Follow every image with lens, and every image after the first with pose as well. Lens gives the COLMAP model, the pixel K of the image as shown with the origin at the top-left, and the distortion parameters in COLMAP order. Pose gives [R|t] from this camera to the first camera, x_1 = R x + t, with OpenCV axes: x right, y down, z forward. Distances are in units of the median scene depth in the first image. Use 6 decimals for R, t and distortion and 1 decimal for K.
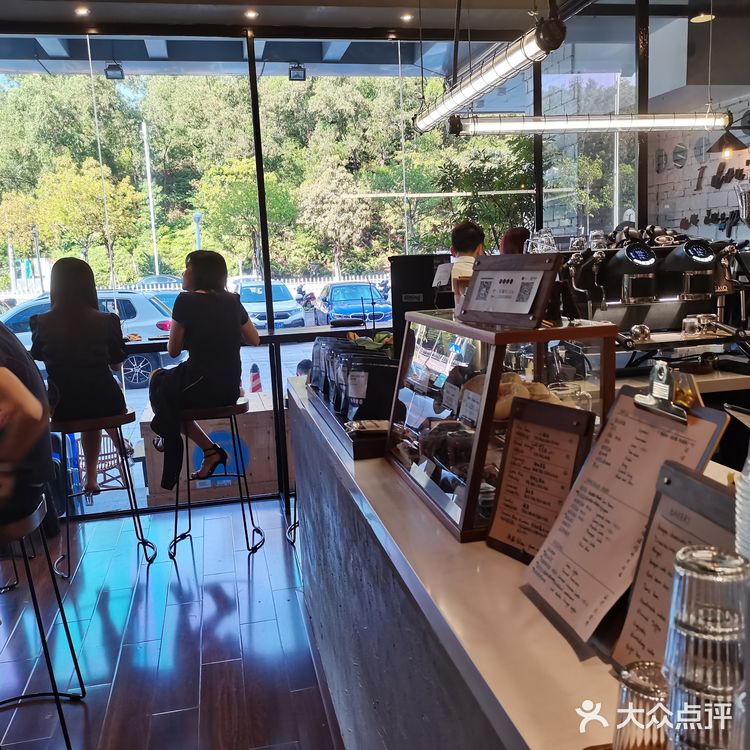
lens RADIAL K [[768.1, 0, 367.9], [0, 768.1, 375.8], [0, 0, 1]] dist [0.082564, -0.095769]
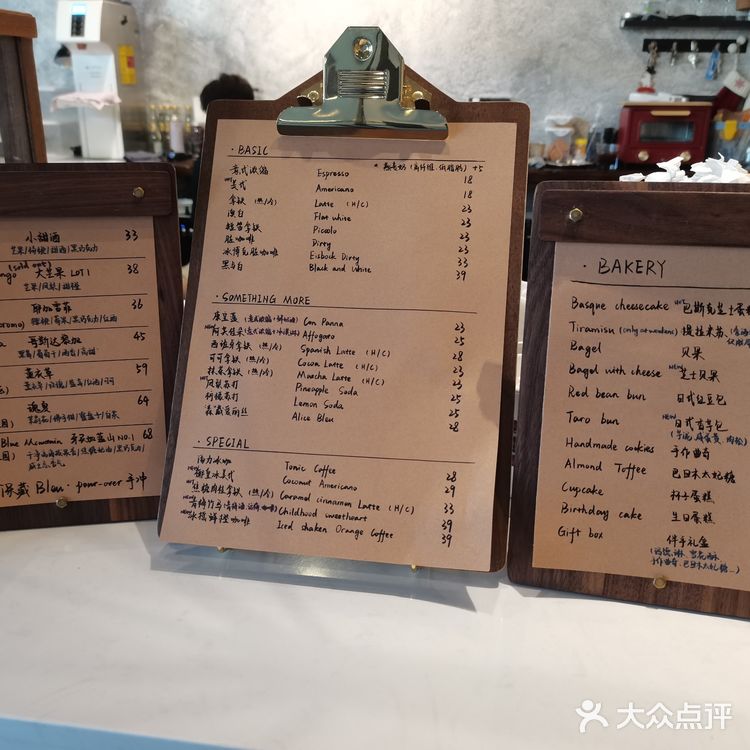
lens RADIAL K [[768.1, 0, 367.9], [0, 768.1, 375.8], [0, 0, 1]] dist [0.082564, -0.095769]
pose [[0.353329, -0.262413, 0.897941, -0.048415], [0.122969, 0.964552, 0.233492, 0.028233], [-0.927382, 0.027919, 0.373073, 0.262683]]
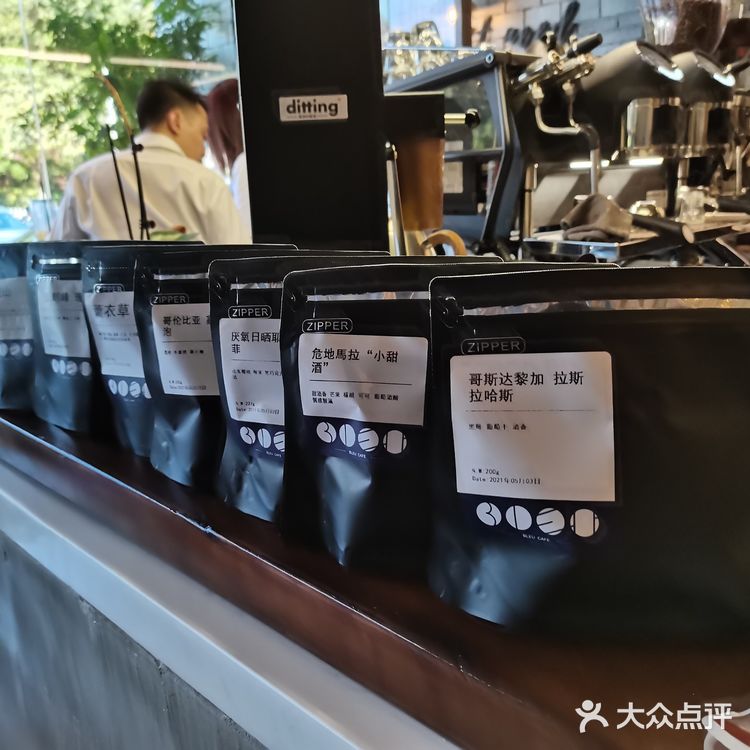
lens RADIAL K [[768.1, 0, 367.9], [0, 768.1, 375.8], [0, 0, 1]] dist [0.082564, -0.095769]
pose [[0.854272, -0.115860, 0.506750, -0.091816], [0.075534, 0.992166, 0.099507, -0.015794], [-0.514309, -0.046729, 0.856331, 0.604934]]
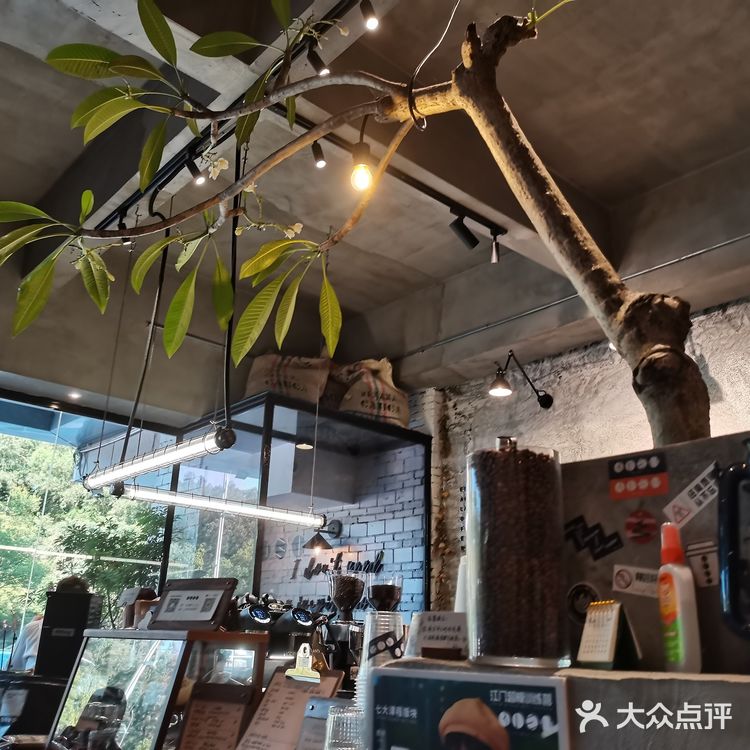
lens RADIAL K [[768.1, 0, 367.9], [0, 768.1, 375.8], [0, 0, 1]] dist [0.082564, -0.095769]
pose [[0.871774, 0.236080, 0.429274, -0.107159], [-0.007225, 0.882334, -0.470569, 0.080363], [-0.489855, 0.407128, 0.770901, -0.172116]]
